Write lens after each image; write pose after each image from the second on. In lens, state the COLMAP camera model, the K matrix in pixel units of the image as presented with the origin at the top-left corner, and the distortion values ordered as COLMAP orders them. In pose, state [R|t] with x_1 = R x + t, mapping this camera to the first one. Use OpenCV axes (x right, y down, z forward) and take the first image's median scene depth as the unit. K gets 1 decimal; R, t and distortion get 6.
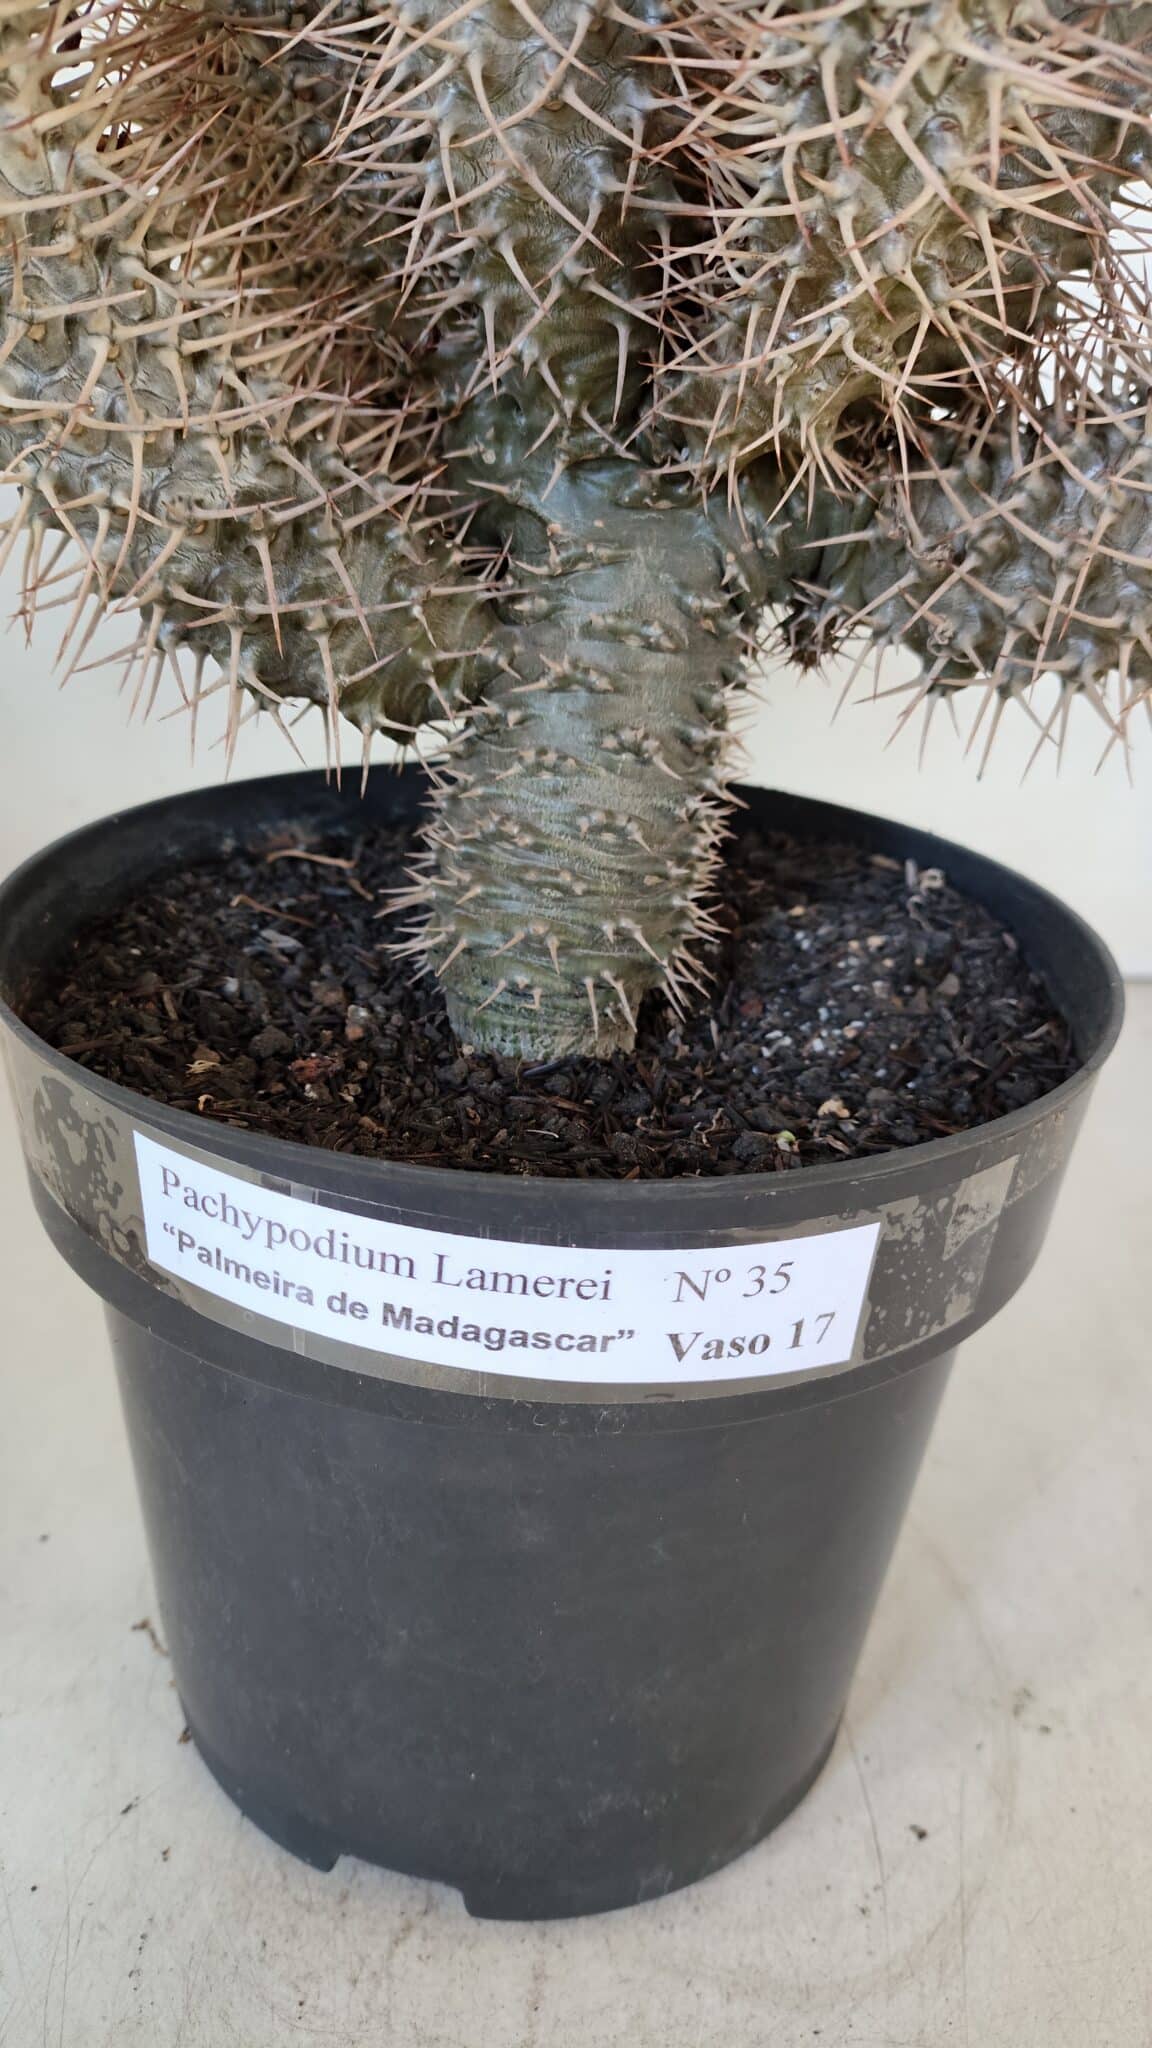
lens RADIAL K [[1481.8, 0, 576.0], [0, 1481.8, 1024.0], [0, 0, 1]] dist [0.075695, -0.095047]
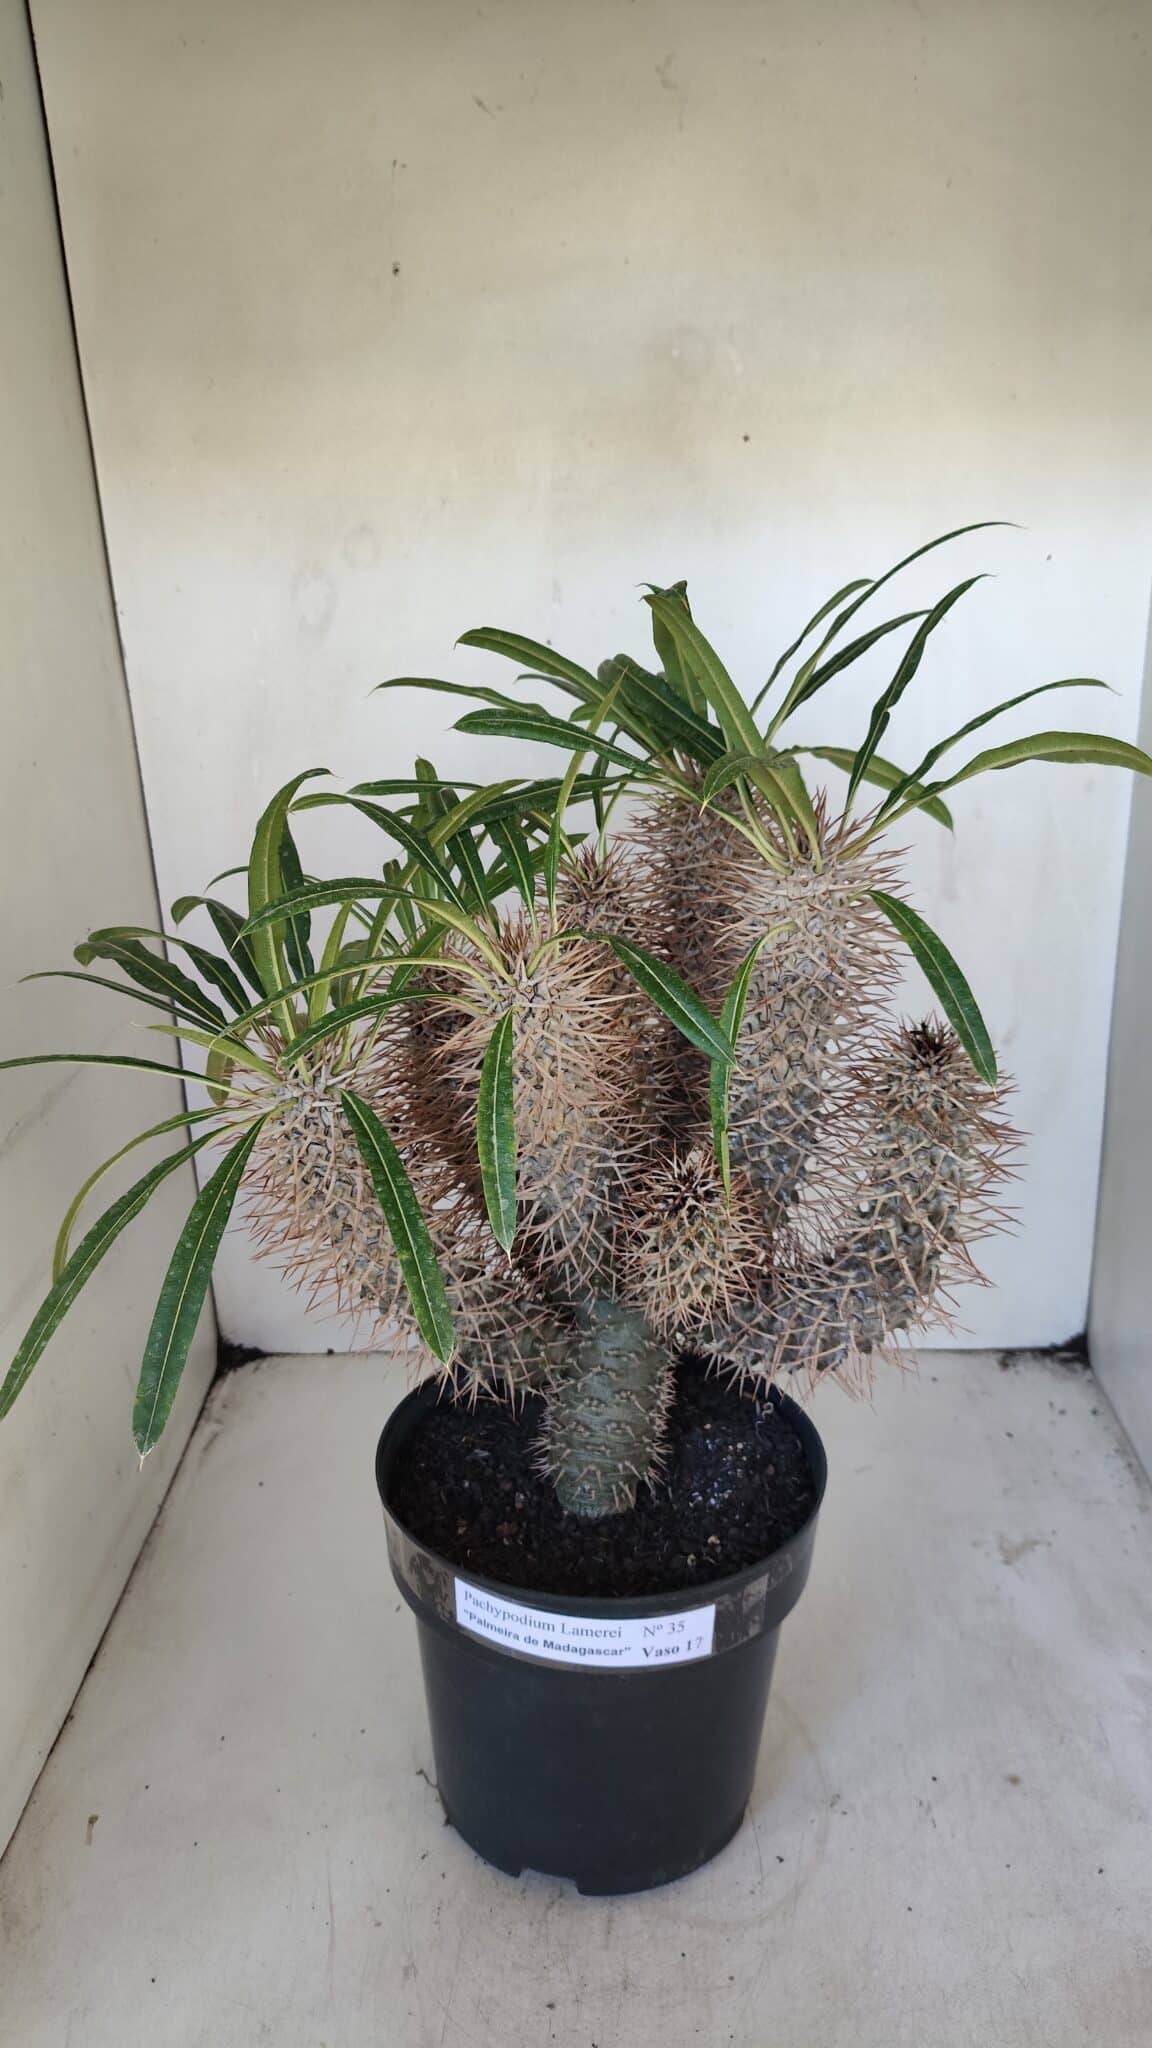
lens RADIAL K [[1498.6, 0, 582.4], [0, 1498.6, 1018.5], [0, 0, 1]] dist [0.112995, -0.171034]
pose [[0.998586, -0.040299, -0.034659, 0.071821], [0.036359, 0.993524, -0.107647, -0.510944], [0.038773, 0.106234, 0.993585, -1.524609]]
